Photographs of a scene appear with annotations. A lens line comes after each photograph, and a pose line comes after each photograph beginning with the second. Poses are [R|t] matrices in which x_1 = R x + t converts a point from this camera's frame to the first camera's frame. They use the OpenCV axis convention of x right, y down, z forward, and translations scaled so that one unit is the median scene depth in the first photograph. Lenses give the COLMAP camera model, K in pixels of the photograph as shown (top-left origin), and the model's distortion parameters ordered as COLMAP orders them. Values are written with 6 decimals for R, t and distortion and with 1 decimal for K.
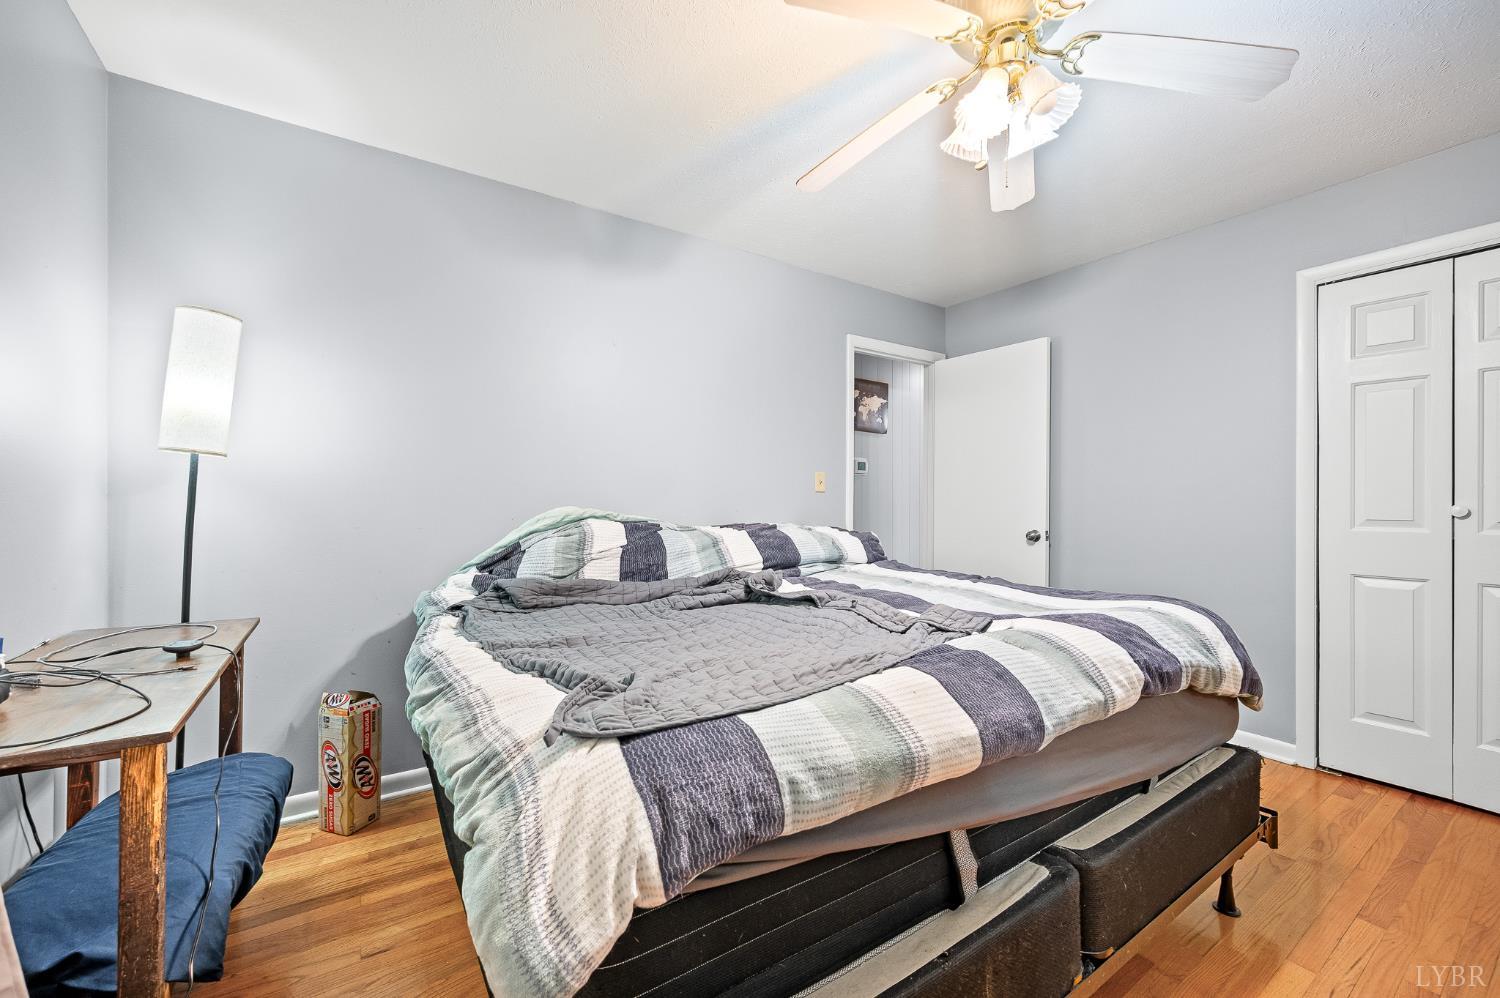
lens RADIAL K [[594.9, 0, 753.5], [0, 594.9, 497.5], [0, 0, 1]] dist [0.001900, 0.000328]
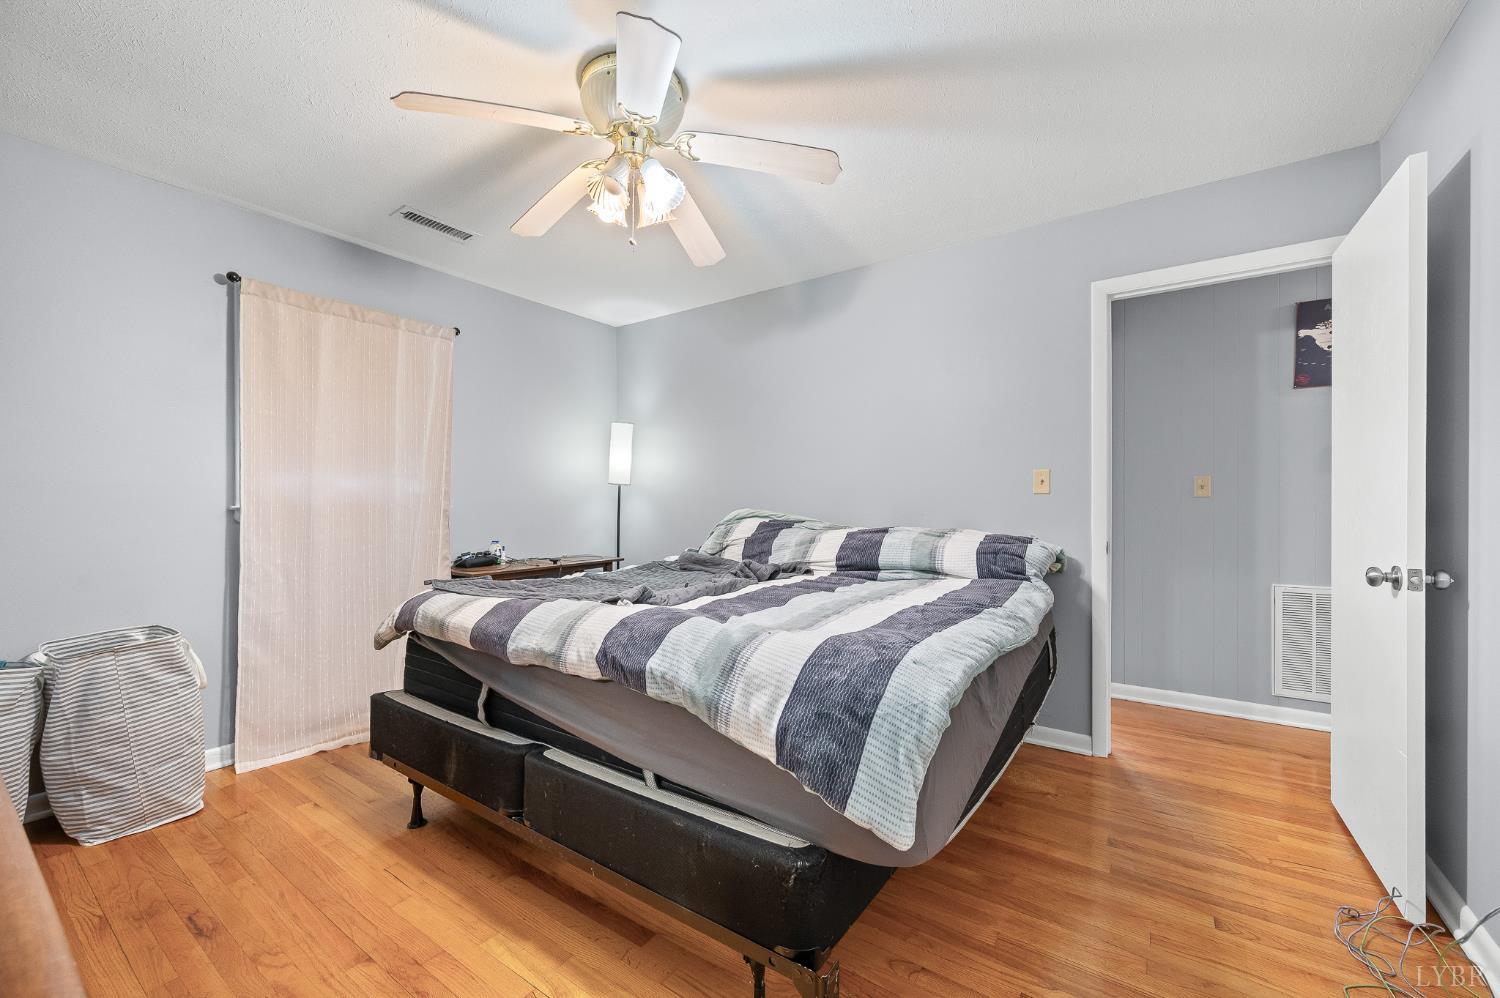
lens RADIAL K [[594.9, 0, 748.1], [0, 594.9, 500.3], [0, 0, 1]] dist [0.001900, 0.000328]
pose [[0.355949, -0.005057, -0.934492, 1.193255], [0.007073, 0.999971, -0.002717, -0.001202], [0.934479, -0.005642, 0.355974, 0.557577]]
